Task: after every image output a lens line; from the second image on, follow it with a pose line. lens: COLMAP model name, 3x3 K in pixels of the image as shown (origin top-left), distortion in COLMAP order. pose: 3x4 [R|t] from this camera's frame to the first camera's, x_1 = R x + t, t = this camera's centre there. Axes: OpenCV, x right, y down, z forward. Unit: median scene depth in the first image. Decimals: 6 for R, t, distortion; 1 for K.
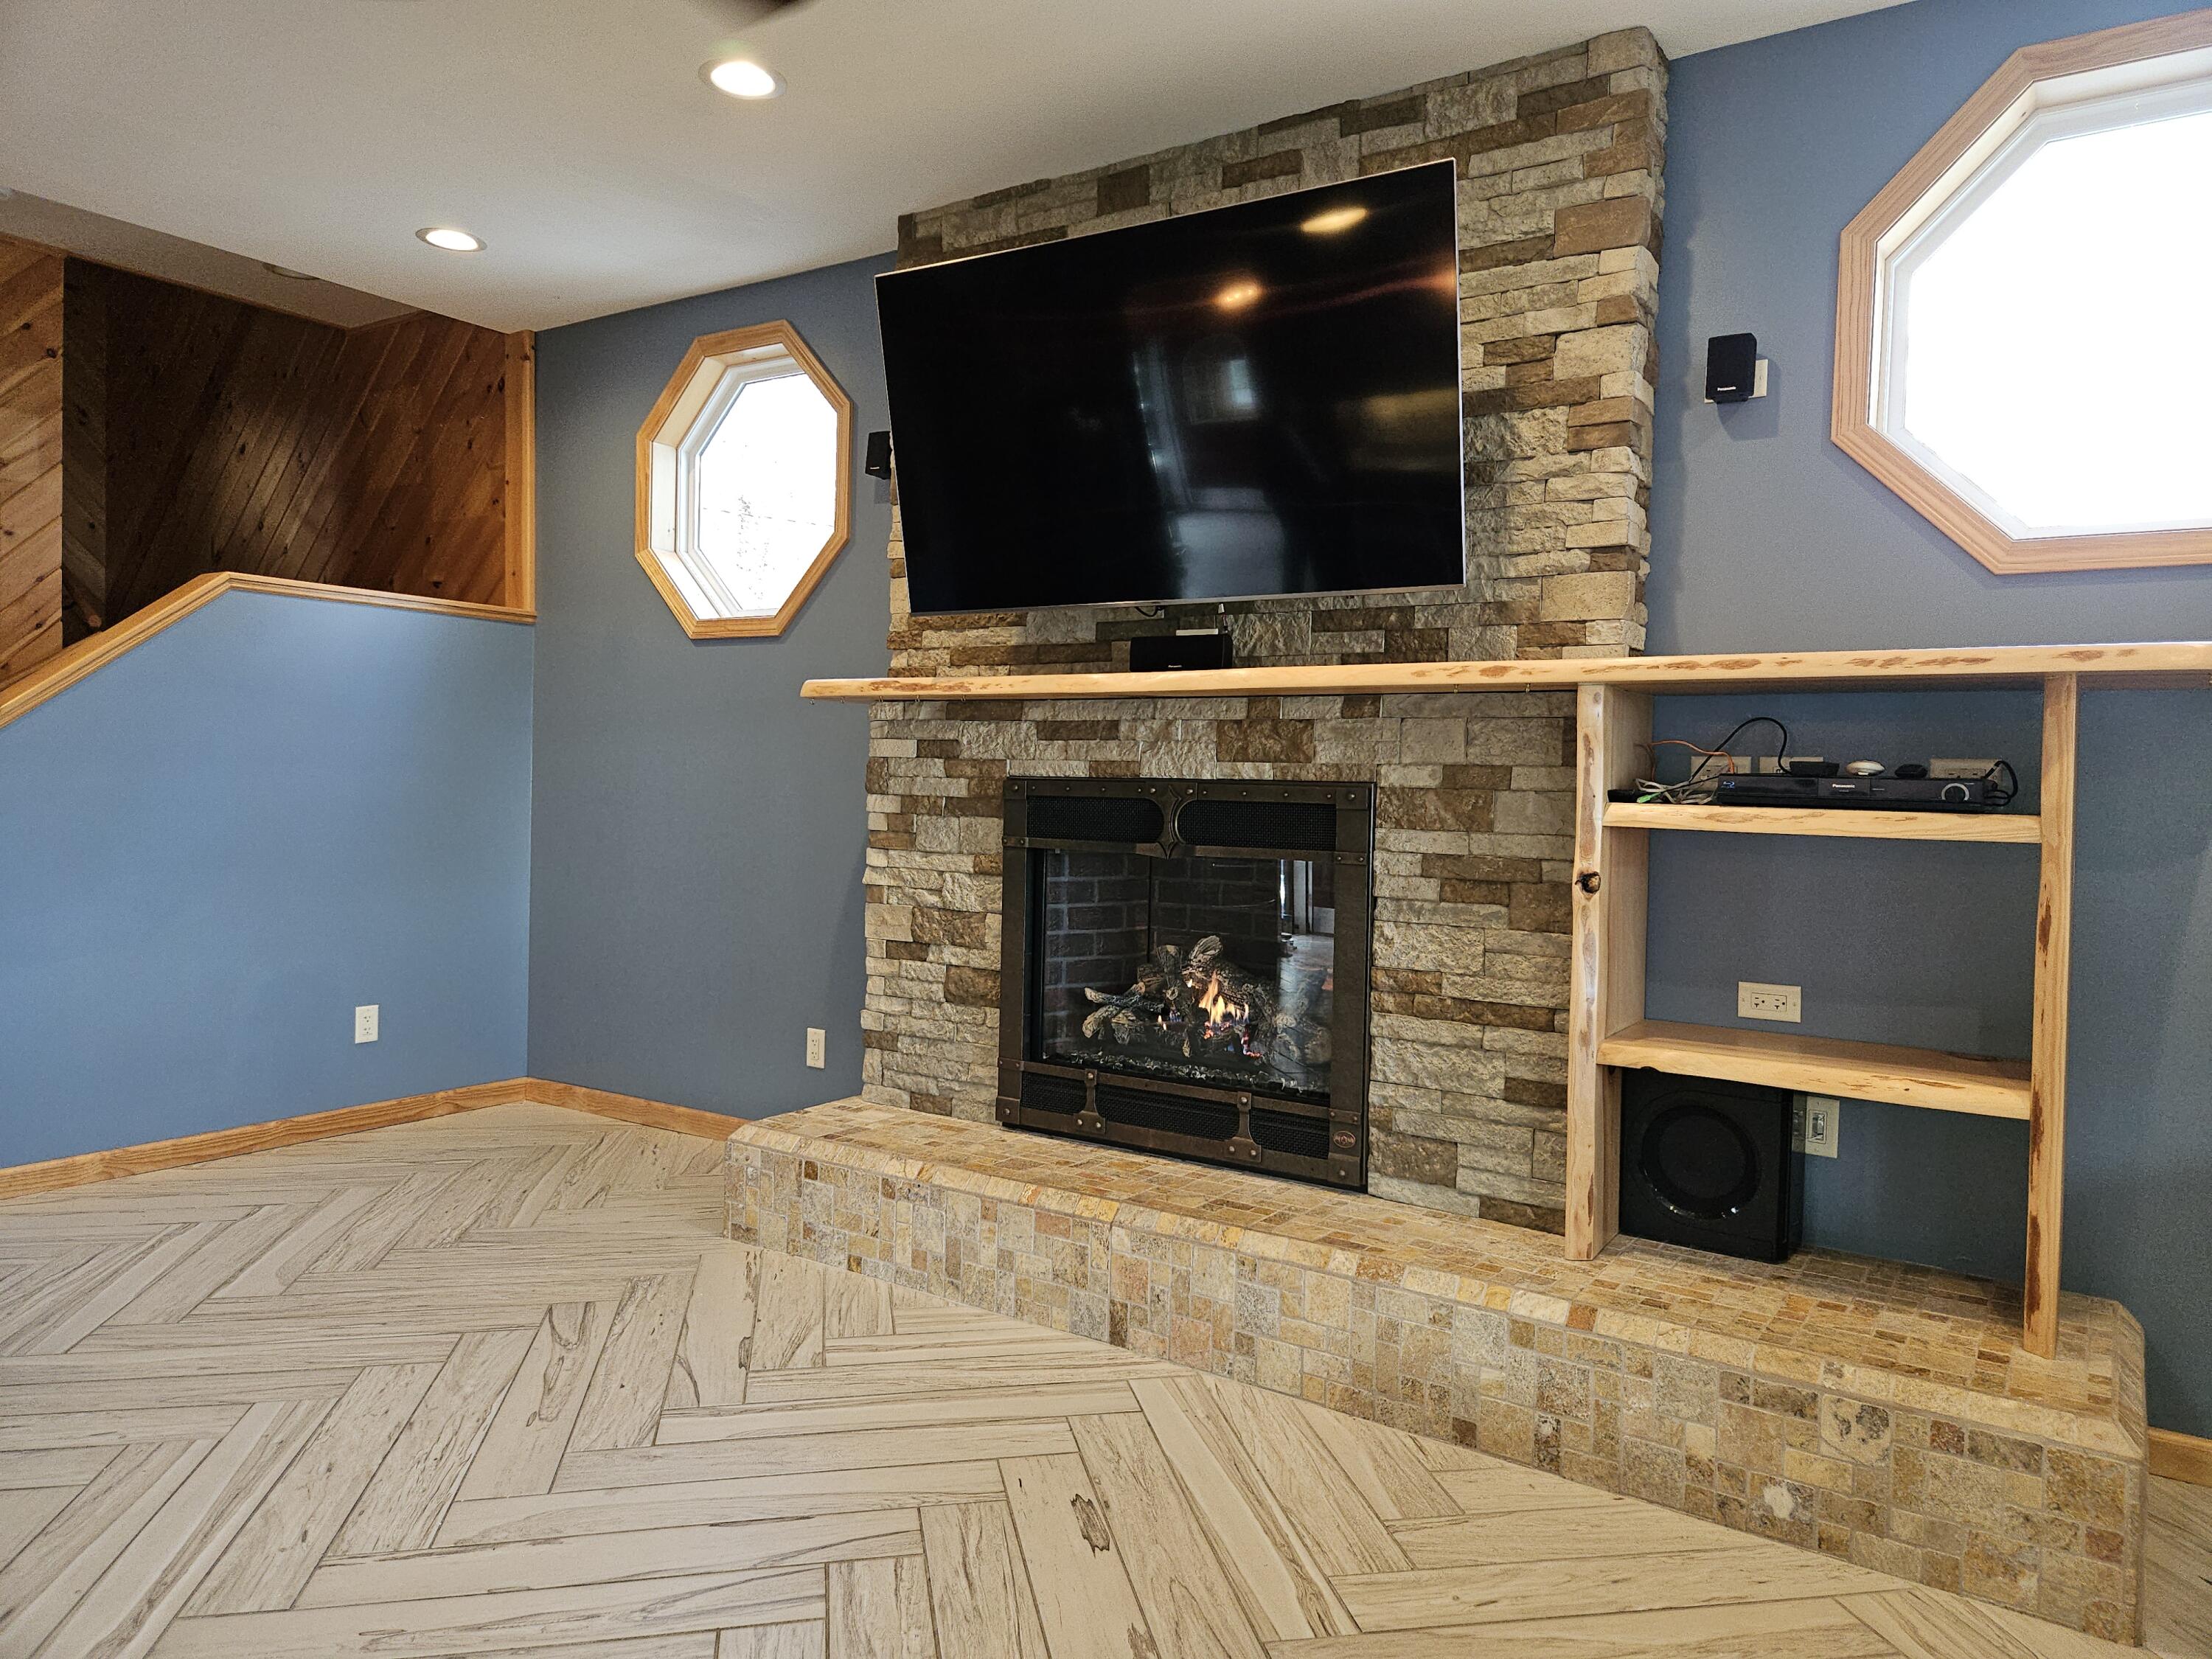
lens RADIAL K [[1491.9, 0, 1108.6], [0, 1491.9, 810.1], [0, 0, 1]] dist [0.066974, -0.052685]
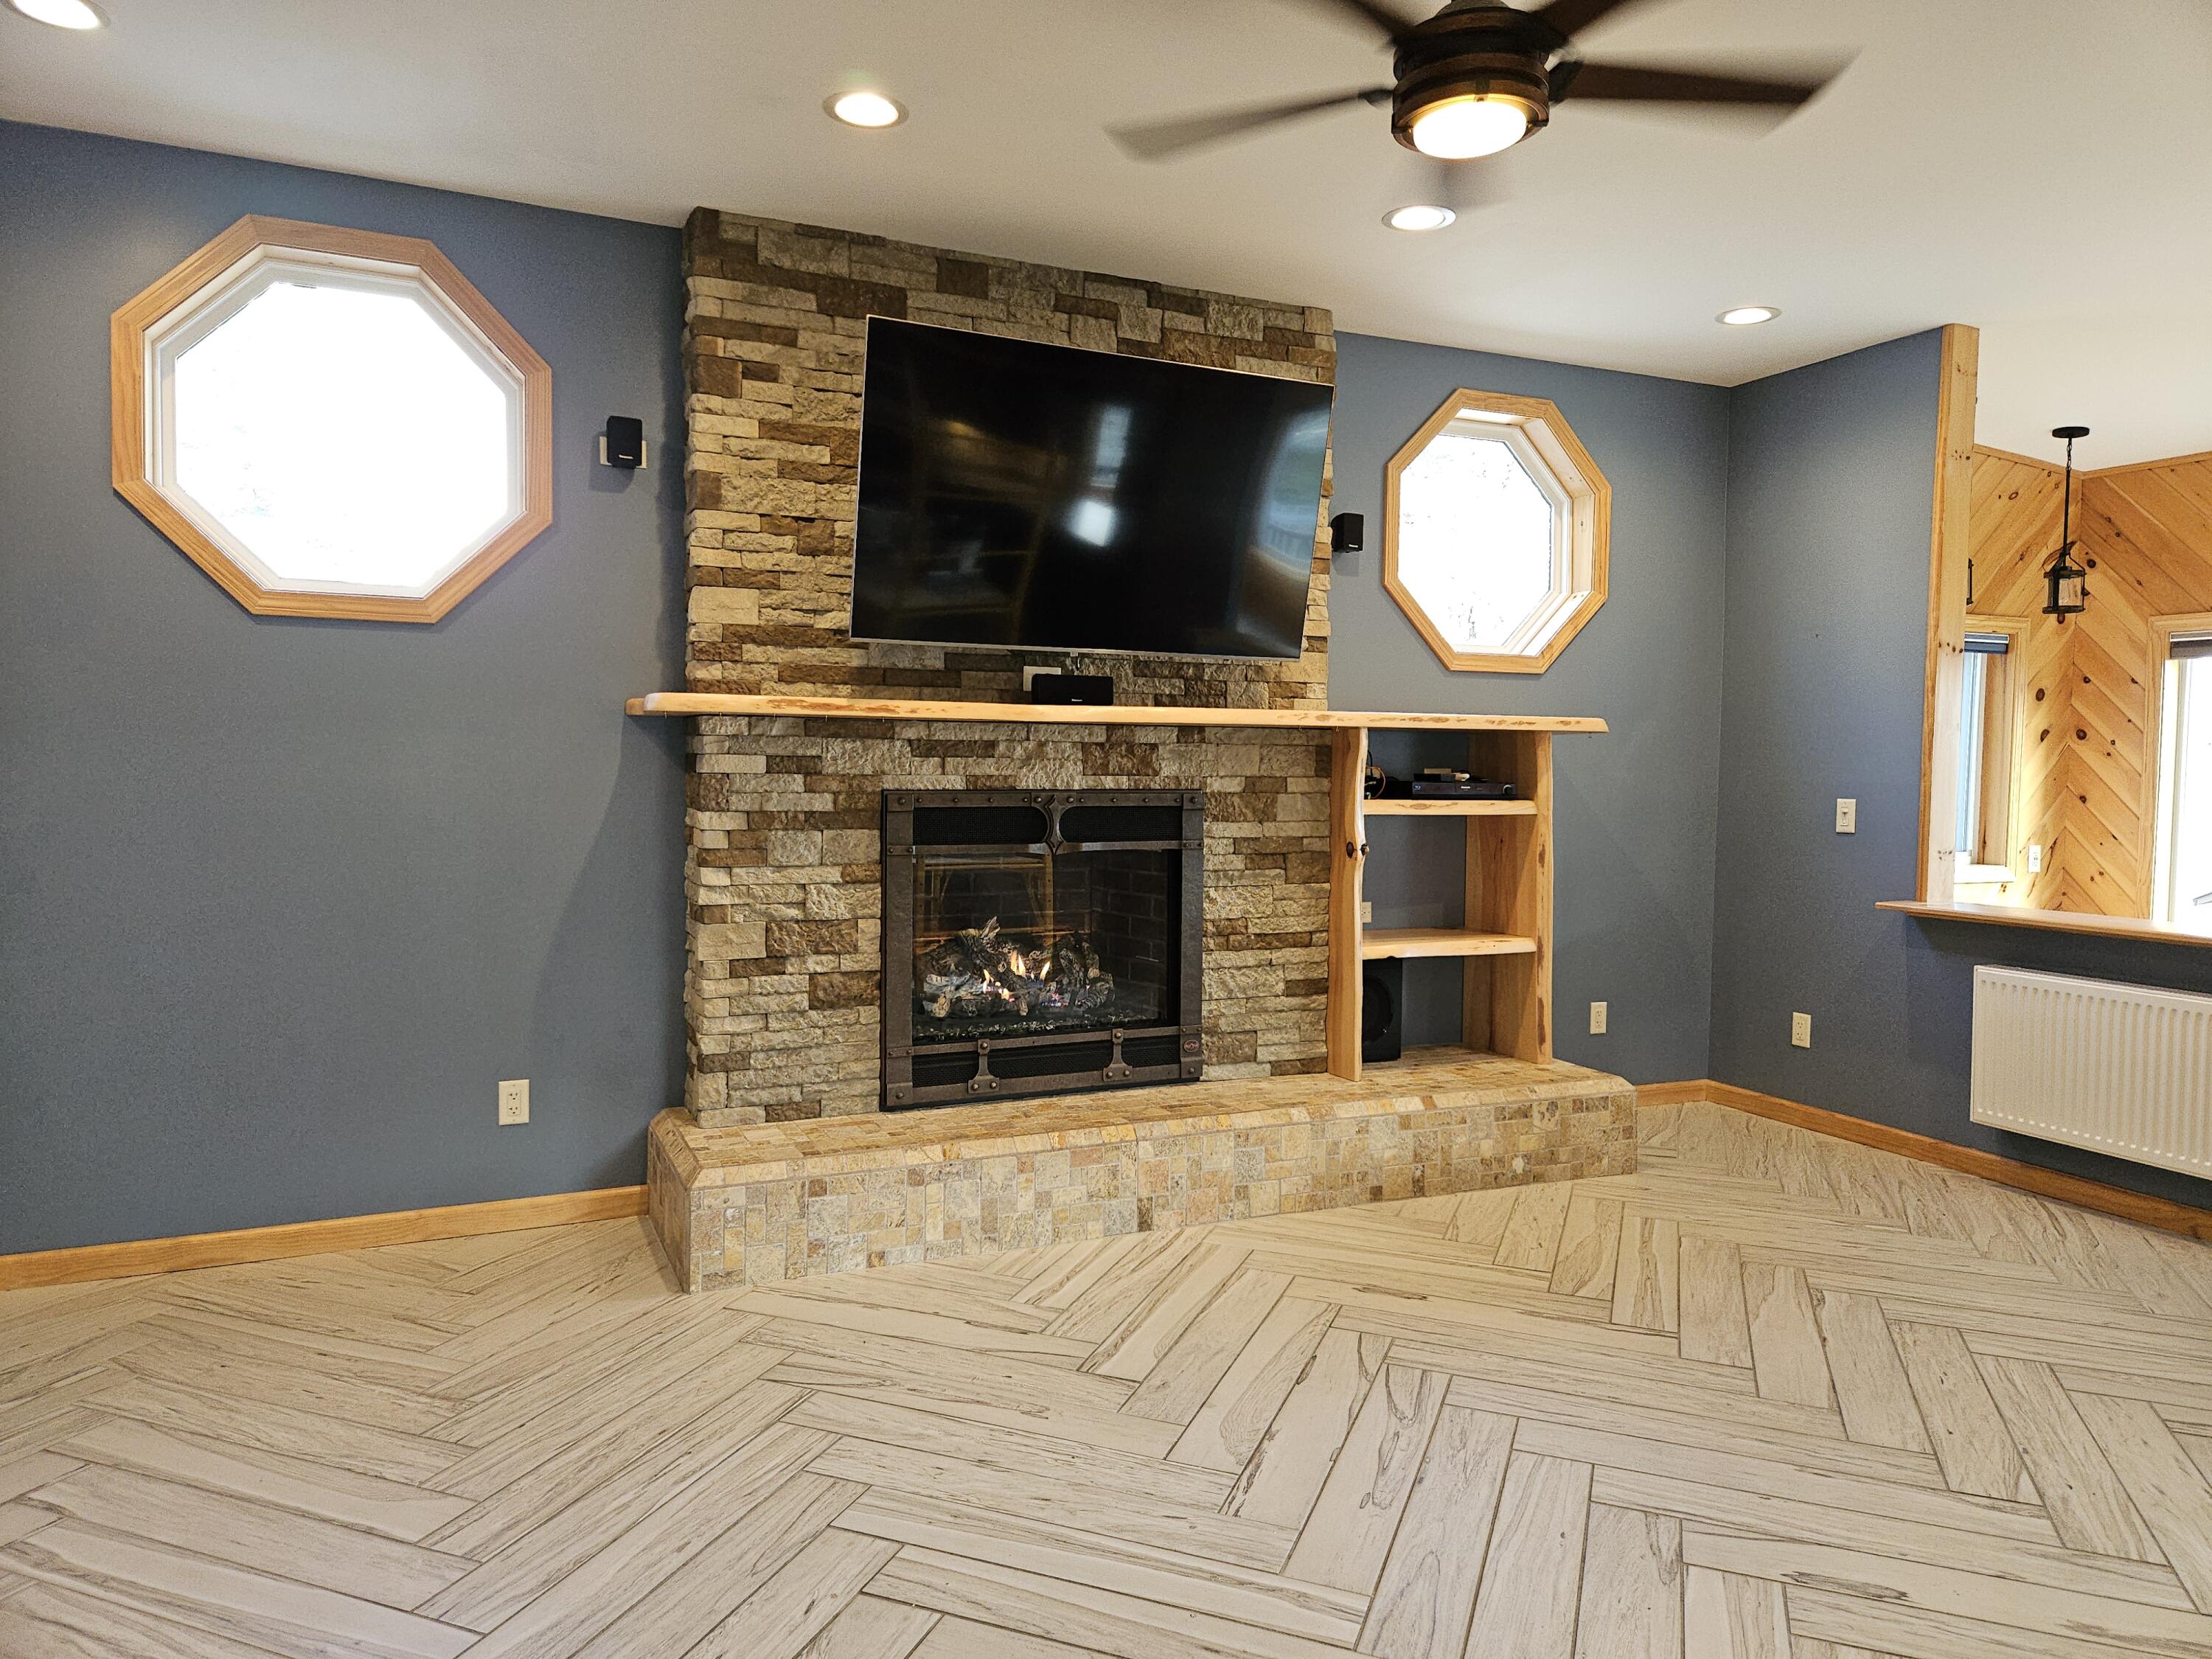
lens RADIAL K [[1491.9, 0, 1120.8], [0, 1491.9, 816.2], [0, 0, 1]] dist [0.066974, -0.052685]
pose [[0.519074, -0.051007, 0.853206, -1.057640], [0.015890, 0.998621, 0.050033, -0.064815], [-0.854582, -0.012414, 0.519169, 0.338667]]
